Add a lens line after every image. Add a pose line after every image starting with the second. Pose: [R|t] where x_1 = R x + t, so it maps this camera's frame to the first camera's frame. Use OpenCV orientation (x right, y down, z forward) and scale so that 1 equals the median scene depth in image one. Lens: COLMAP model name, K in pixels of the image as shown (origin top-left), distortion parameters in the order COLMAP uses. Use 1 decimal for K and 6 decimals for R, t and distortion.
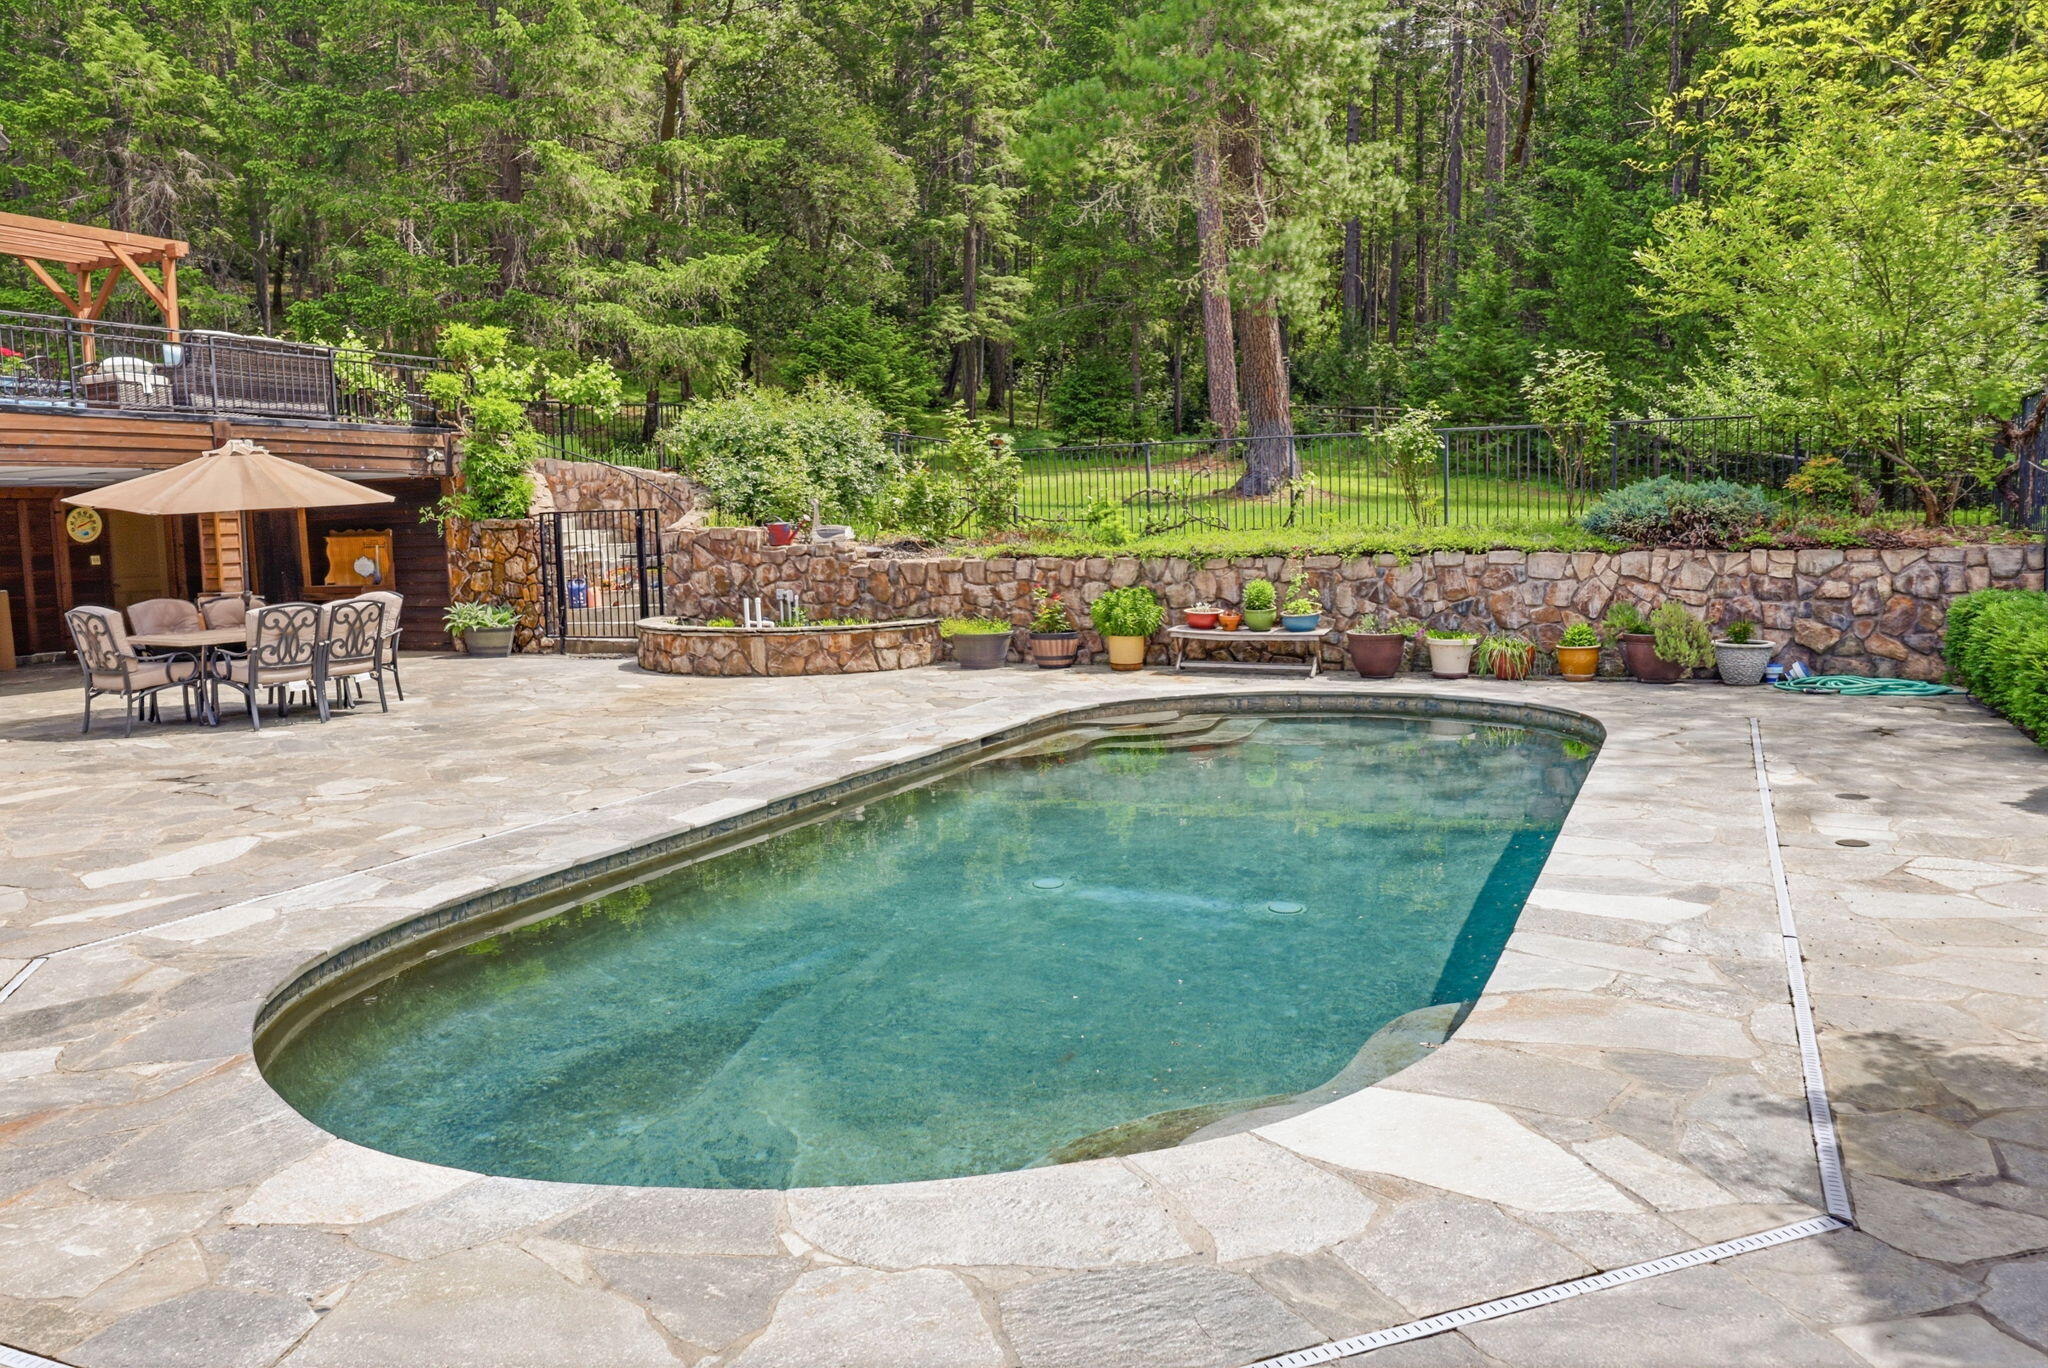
lens RADIAL K [[1480.0, 0, 1020.0], [0, 1480.0, 664.4], [0, 0, 1]] dist [0.007043, -0.007625]
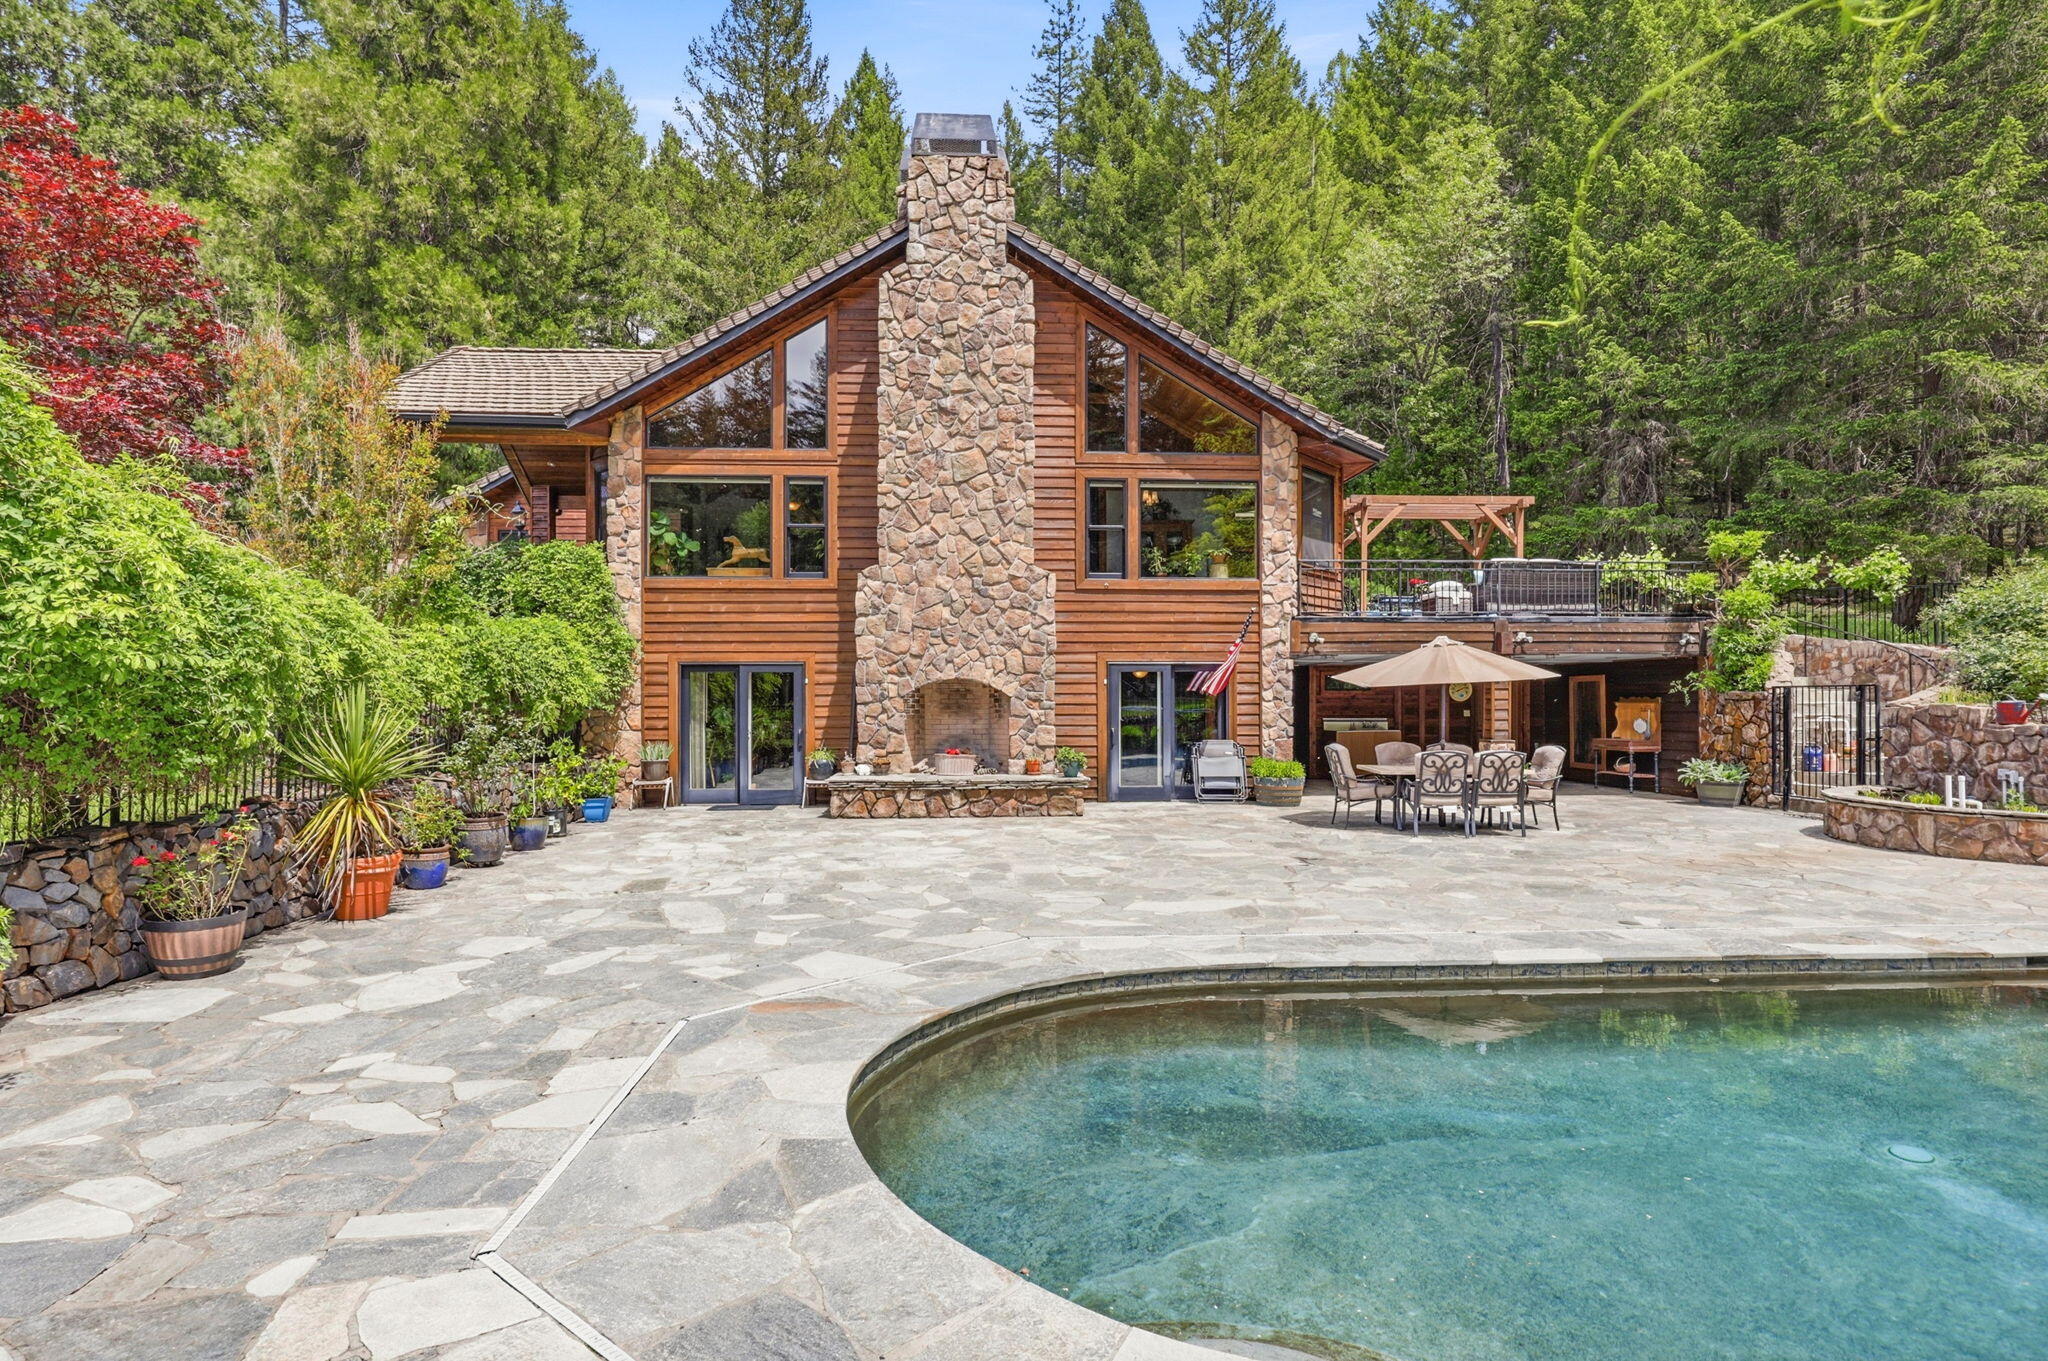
lens RADIAL K [[1067.2, 0, 1007.1], [0, 1067.2, 683.0], [0, 0, 1]] dist [0.001313, -0.001310]
pose [[0.491806, 0.011245, -0.870632, 0.123167], [-0.096548, 0.994455, -0.041694, -0.014488], [0.865335, 0.104563, 0.490165, 0.084869]]
